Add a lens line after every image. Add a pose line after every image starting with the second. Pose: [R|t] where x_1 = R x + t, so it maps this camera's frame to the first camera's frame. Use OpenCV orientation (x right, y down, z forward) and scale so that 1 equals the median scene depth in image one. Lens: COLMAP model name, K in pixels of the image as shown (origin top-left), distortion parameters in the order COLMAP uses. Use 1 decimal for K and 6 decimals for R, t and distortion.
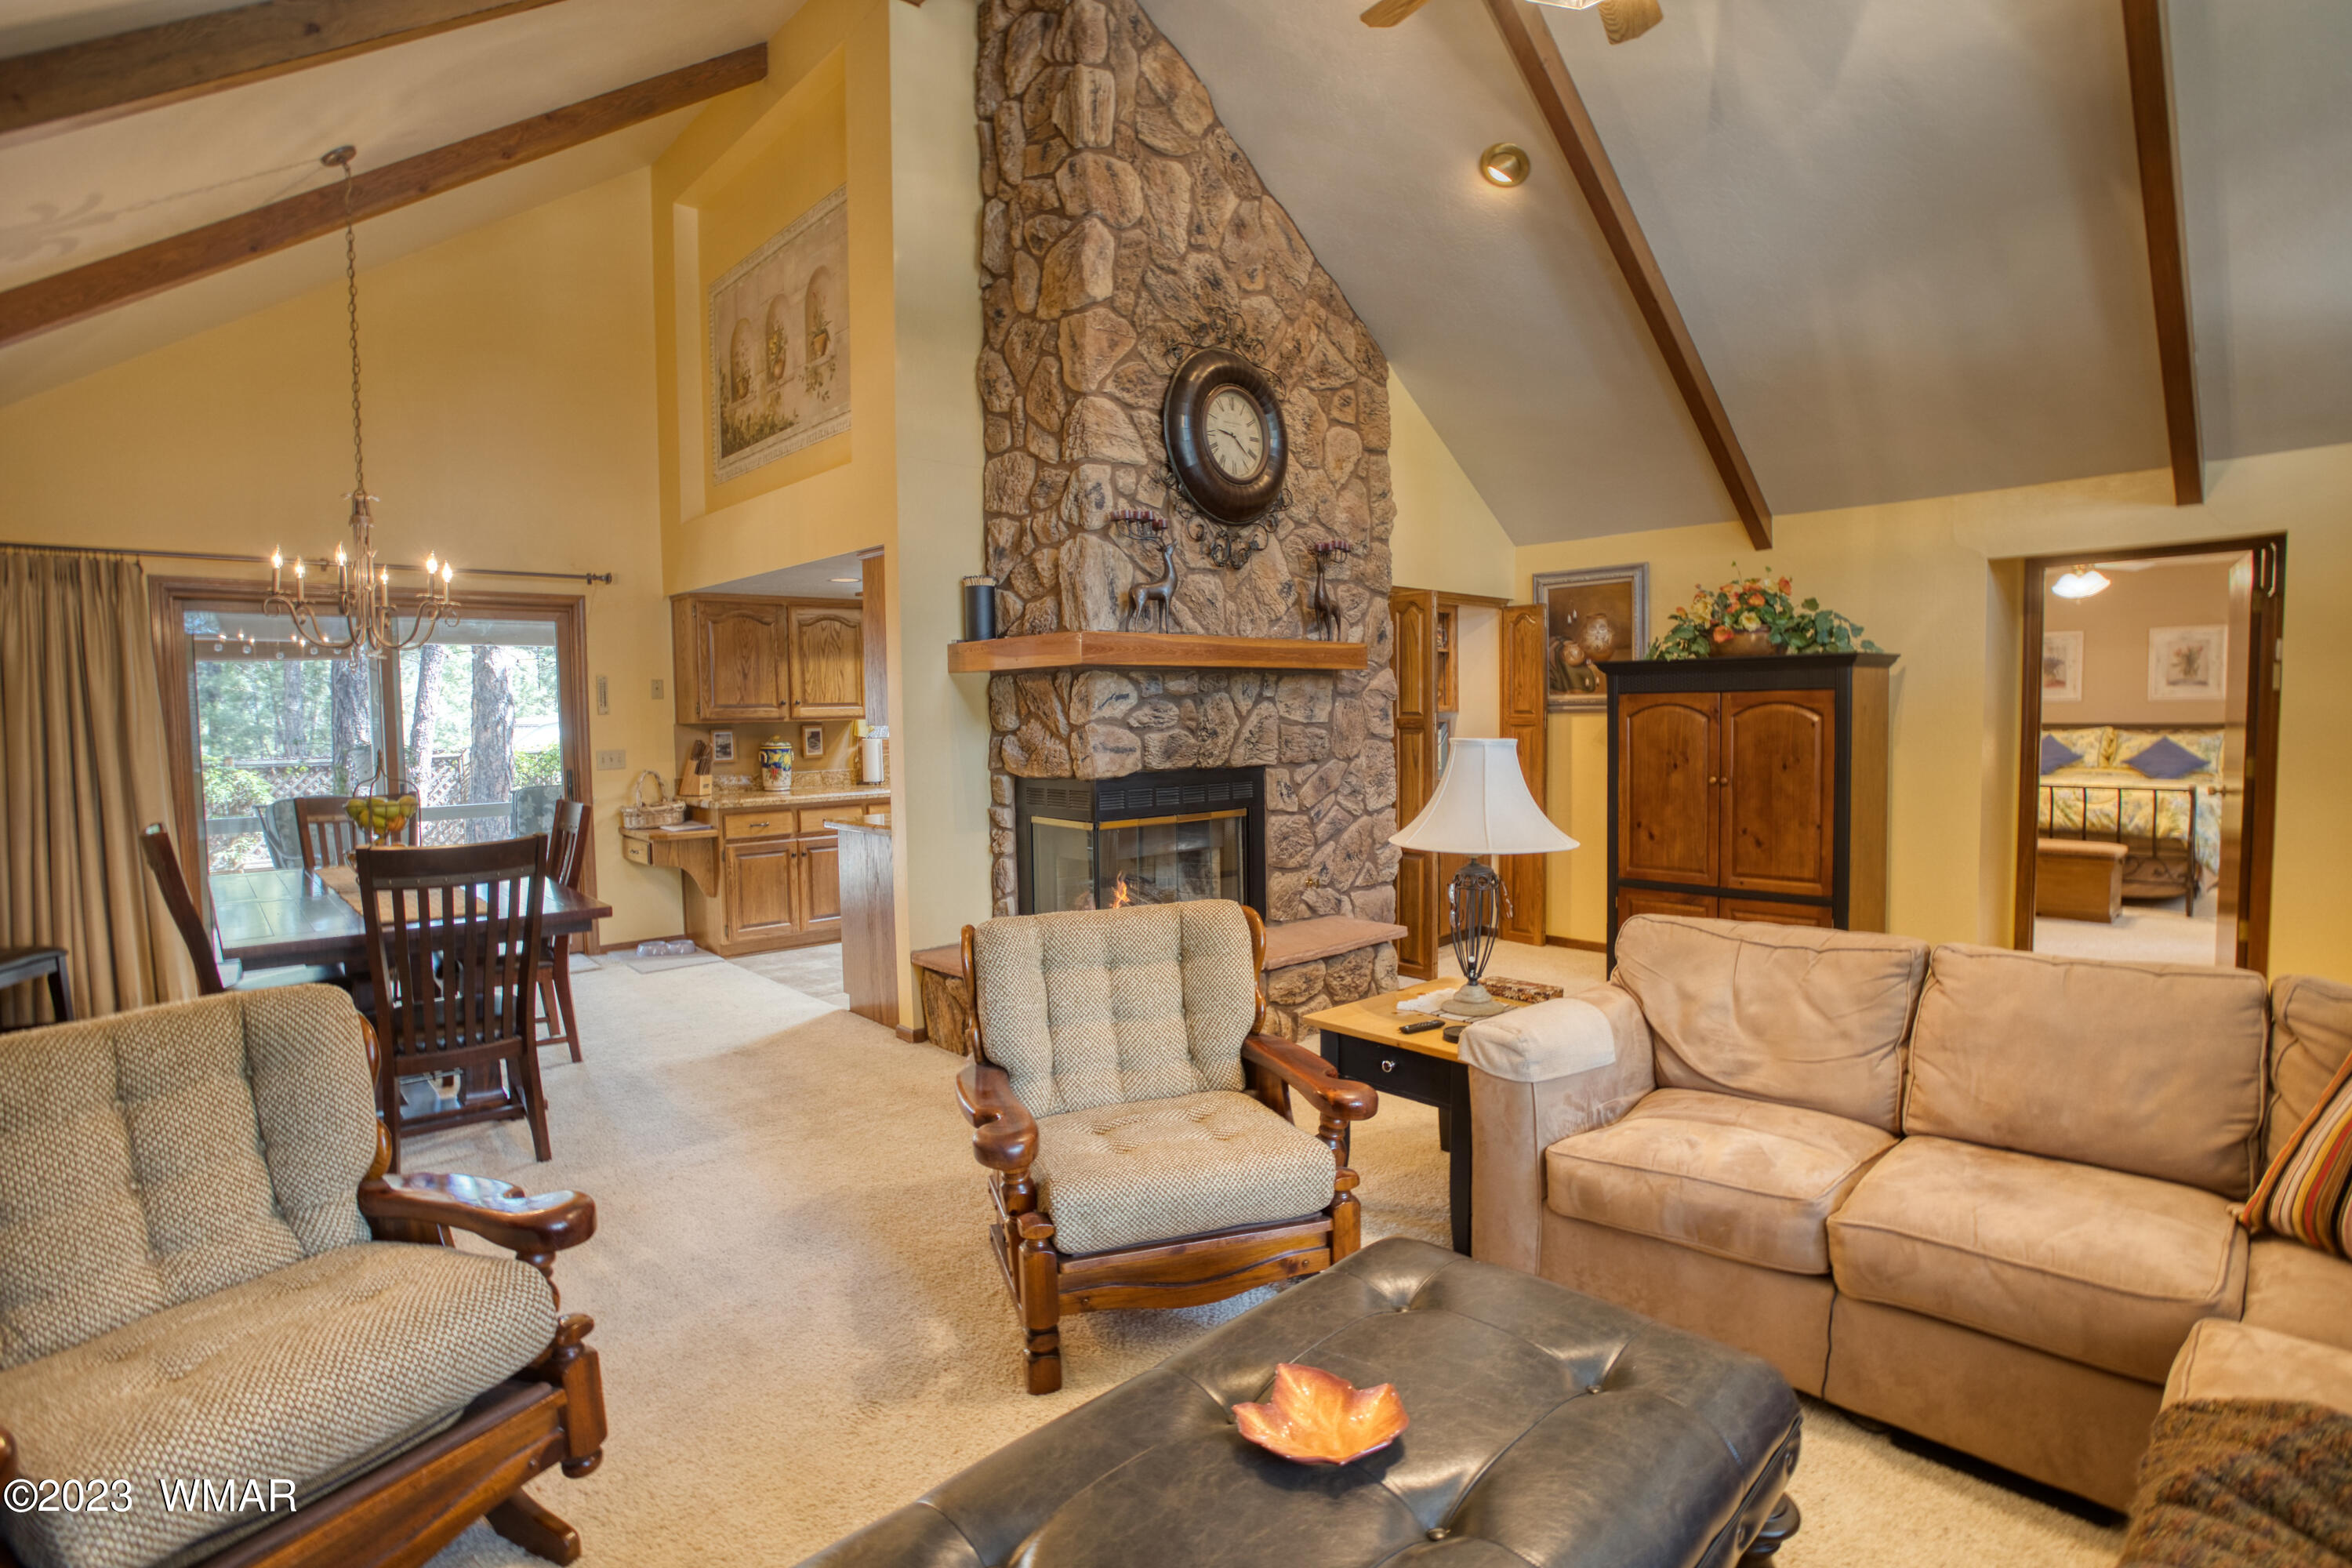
lens RADIAL K [[1150.4, 0, 1182.5], [0, 1150.4, 779.6], [0, 0, 1]] dist [-0.058215, 0.017952]
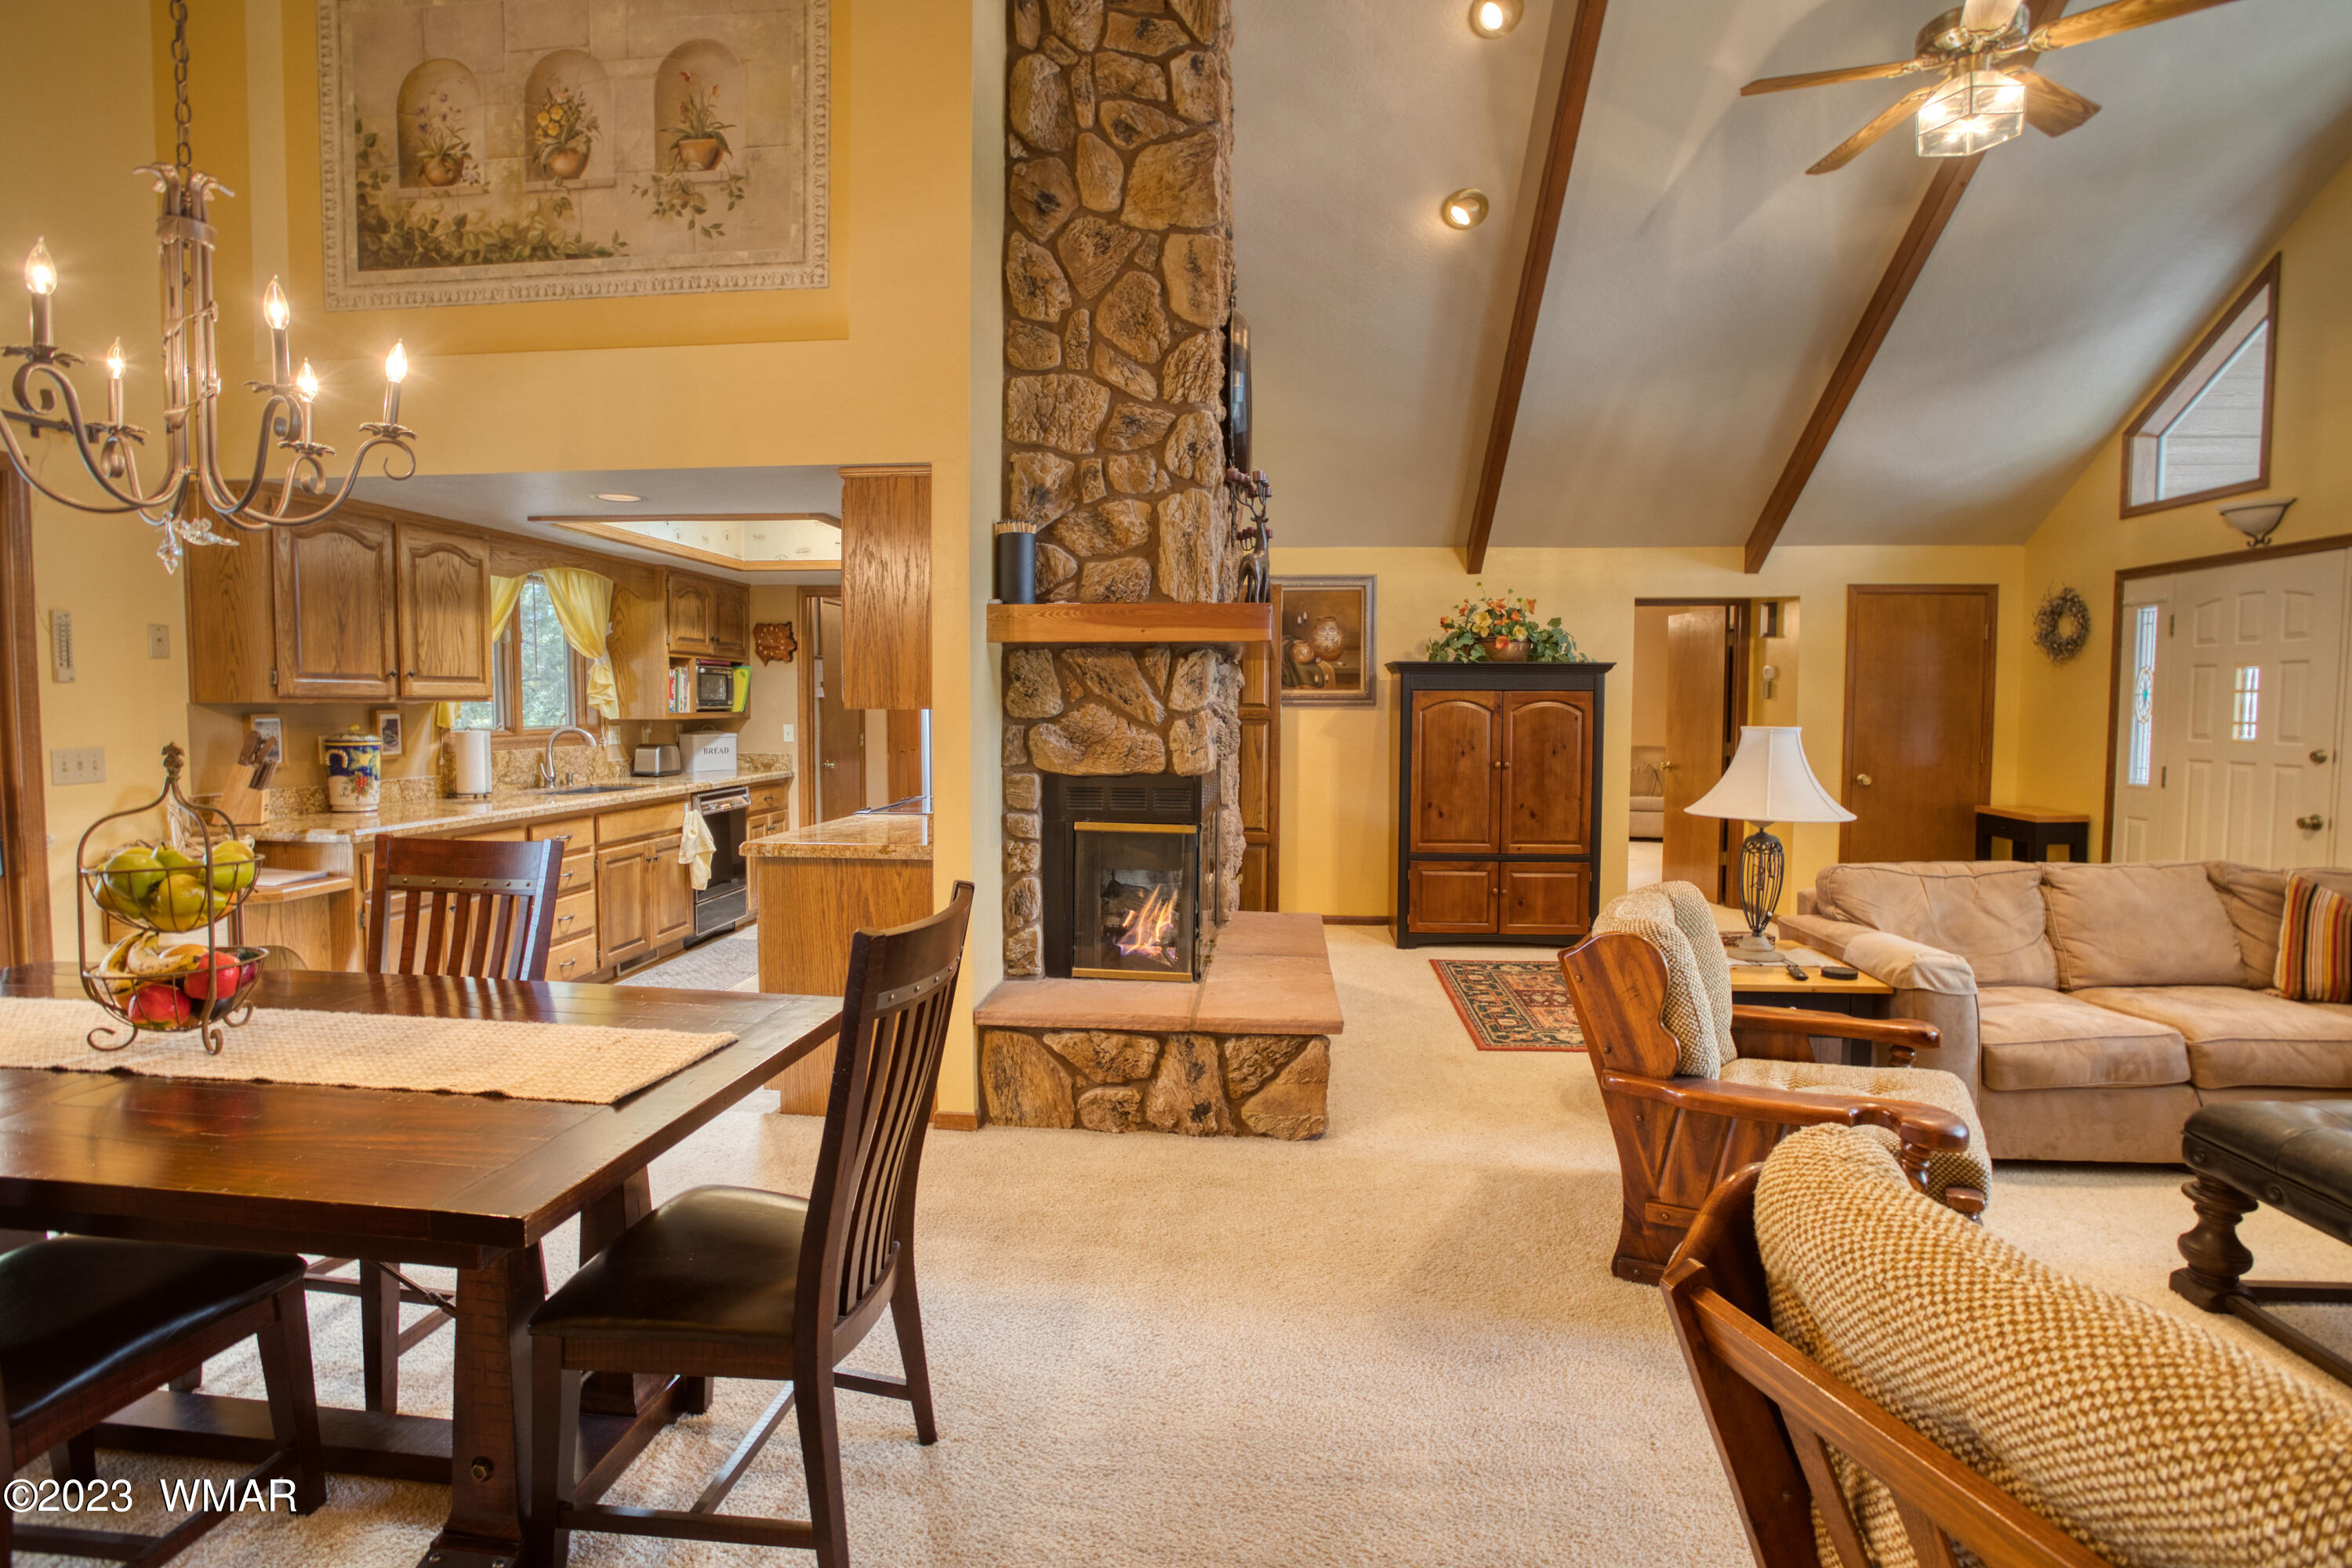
lens RADIAL K [[1150.4, 0, 1181.4], [0, 1150.4, 768.7], [0, 0, 1]] dist [-0.058215, 0.017952]
pose [[0.748725, -0.020149, 0.662575, -0.576479], [0.024590, 0.999694, 0.002613, -0.006198], [-0.662425, 0.014337, 0.748991, 0.314294]]
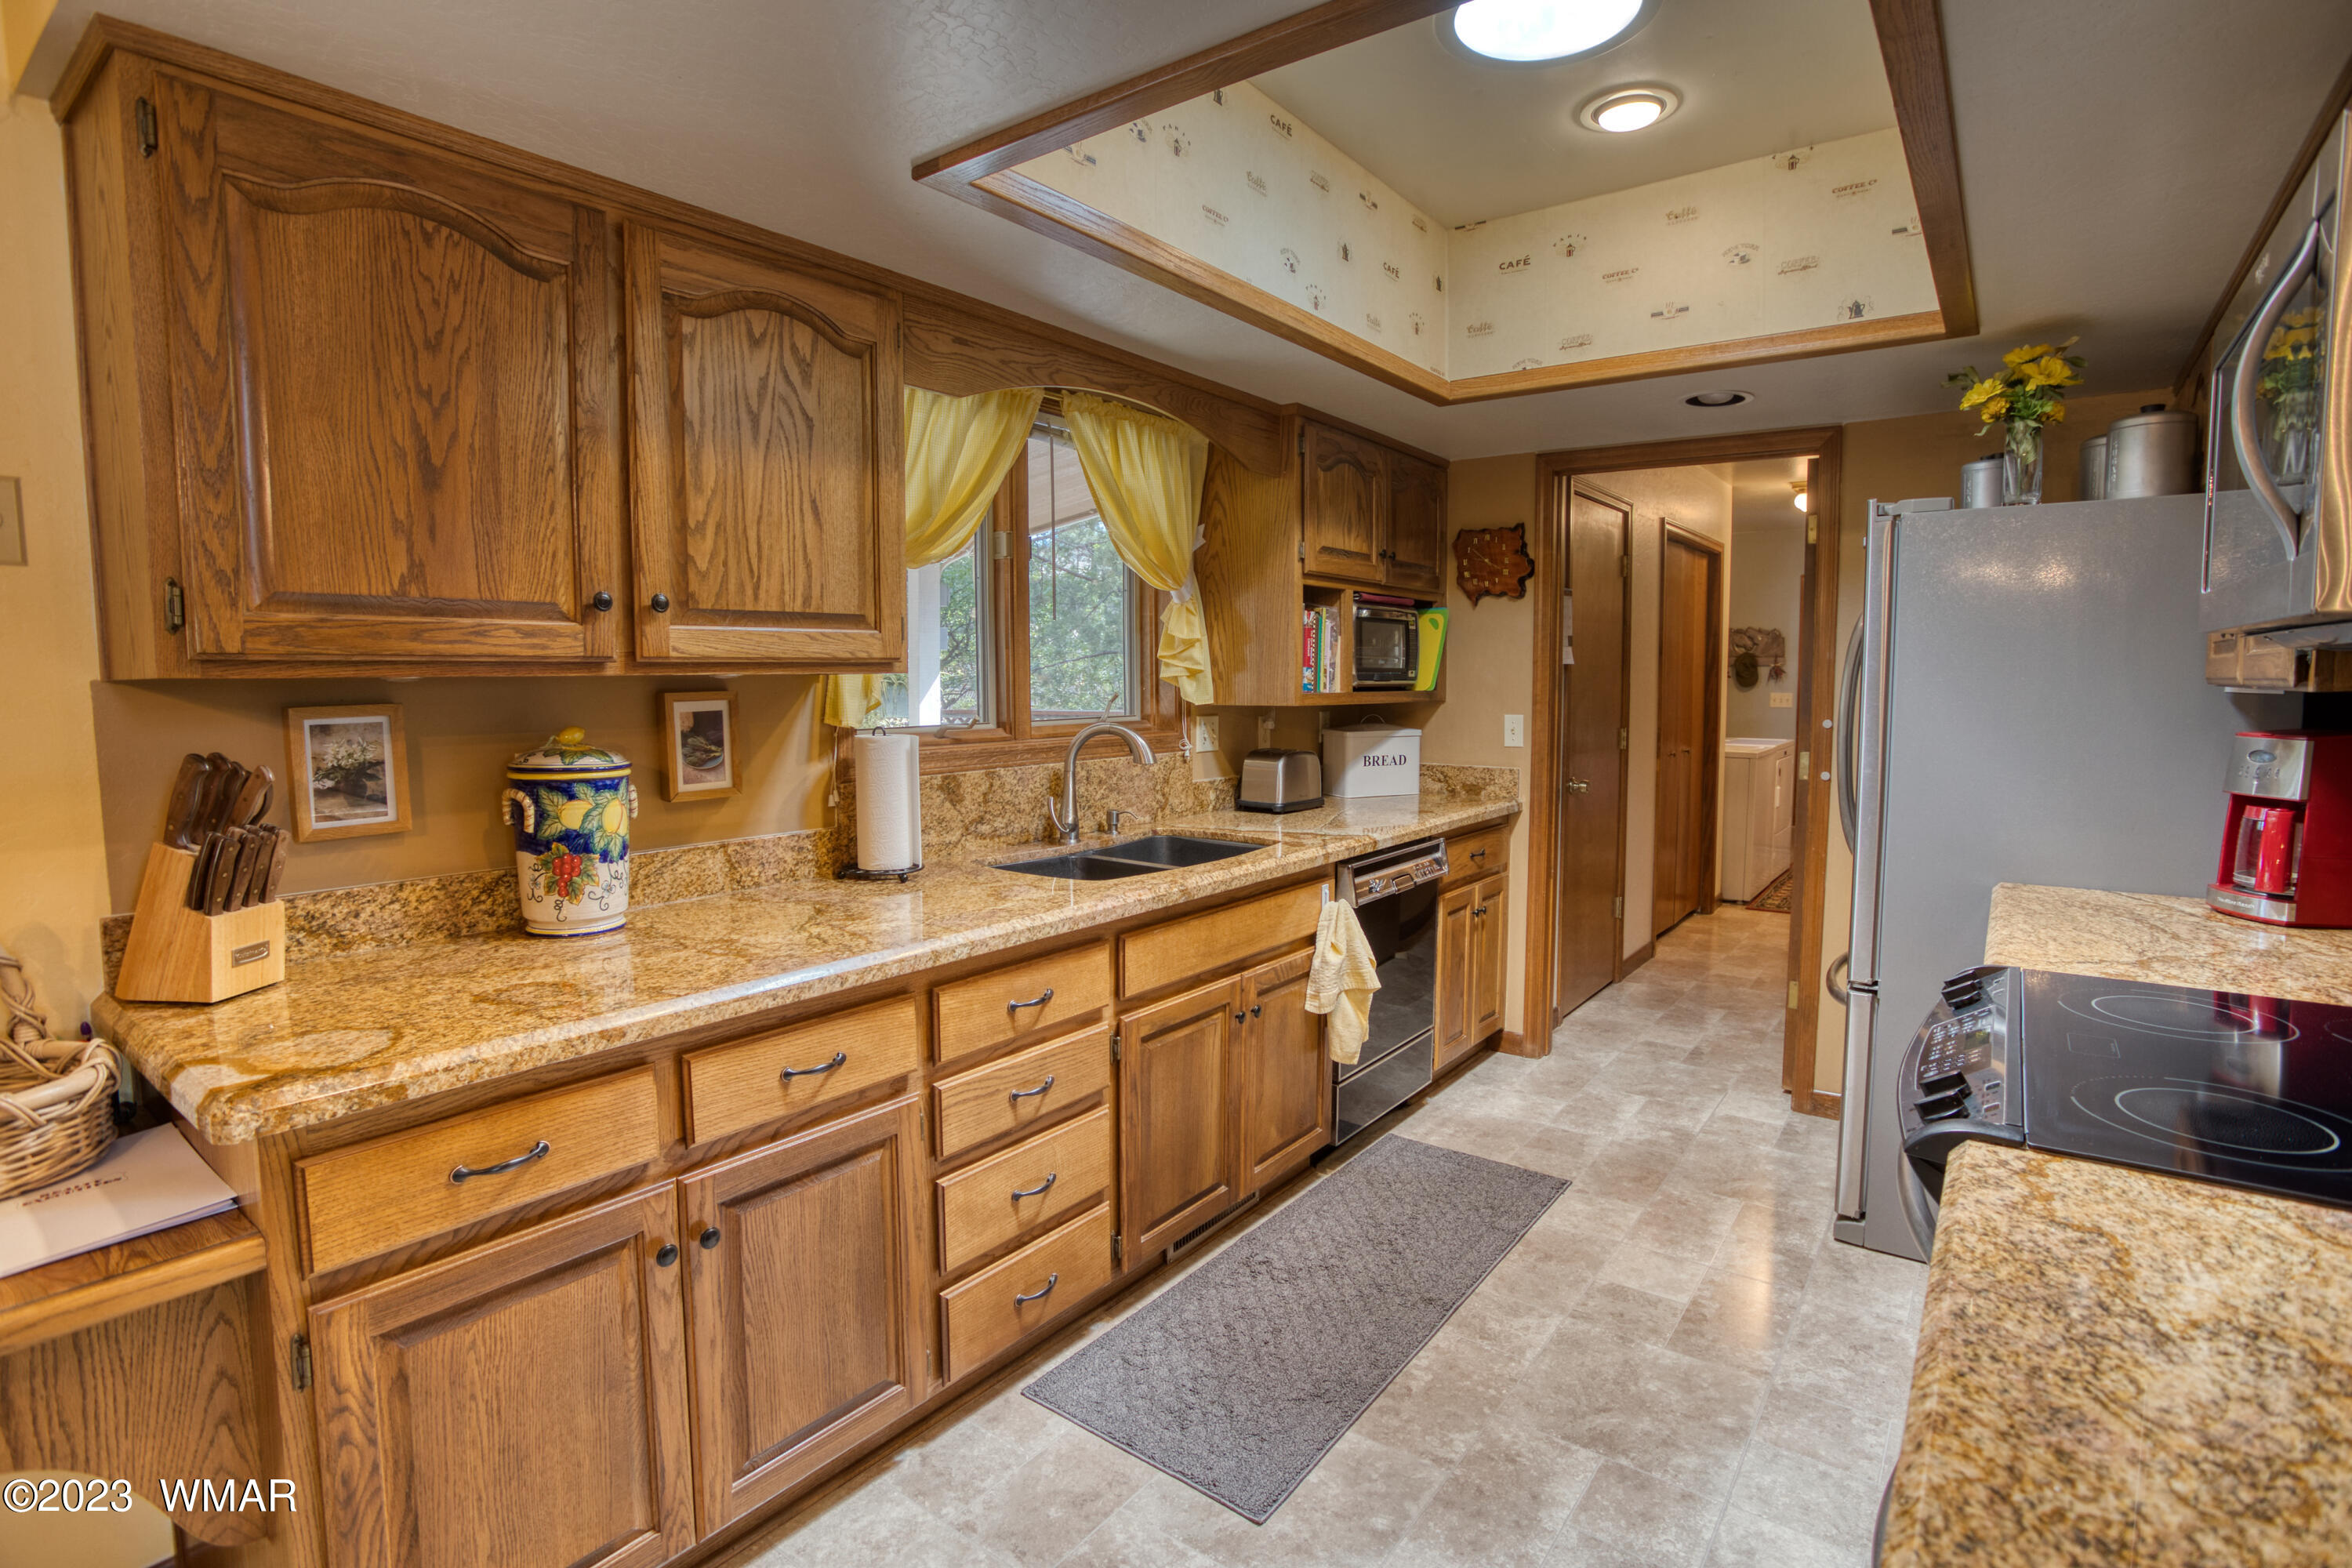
lens RADIAL K [[1150.4, 0, 1177.9], [0, 1150.4, 759.7], [0, 0, 1]] dist [-0.058215, 0.017952]
pose [[0.986671, -0.001117, 0.162724, -0.350610], [-0.000552, 0.999948, 0.010212, -0.046211], [-0.162726, -0.010166, 0.986619, 0.969549]]
